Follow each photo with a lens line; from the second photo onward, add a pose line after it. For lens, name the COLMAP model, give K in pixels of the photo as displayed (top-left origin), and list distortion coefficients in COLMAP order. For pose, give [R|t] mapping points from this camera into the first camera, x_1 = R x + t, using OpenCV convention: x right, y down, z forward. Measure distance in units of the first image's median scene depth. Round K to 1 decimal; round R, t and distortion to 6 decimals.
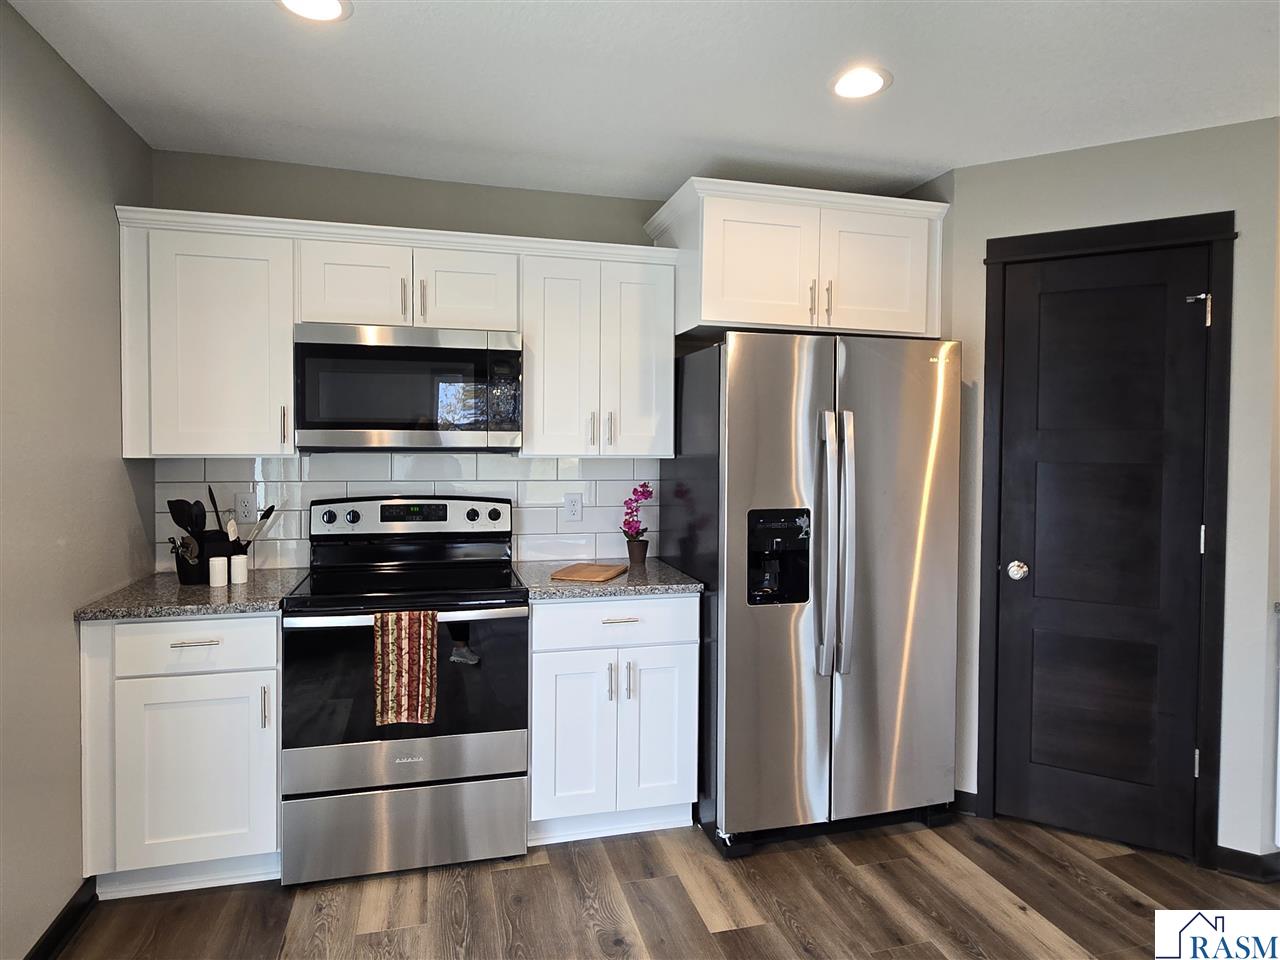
lens RADIAL K [[768.2, 0, 641.1], [0, 768.2, 463.2], [0, 0, 1]] dist [0.001871, 0.000401]
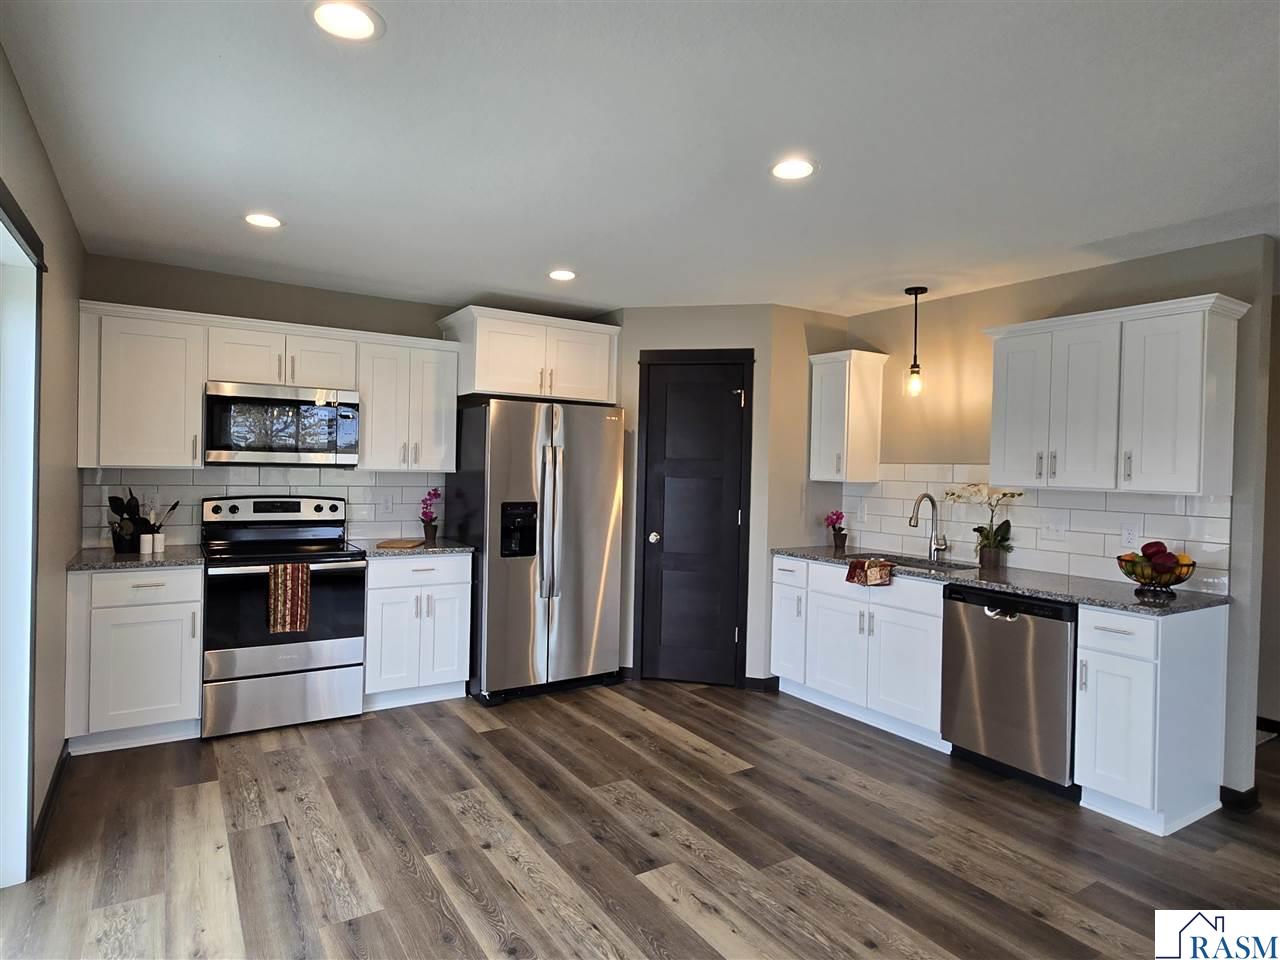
lens RADIAL K [[731.1, 0, 631.4], [0, 731.1, 473.3], [0, 0, 1]] dist [-0.000210, -0.000066]
pose [[0.955004, 0.010997, 0.296390, -0.066953], [-0.007958, 0.999903, -0.011457, 0.011348], [-0.296487, 0.008583, 0.954998, -0.632430]]
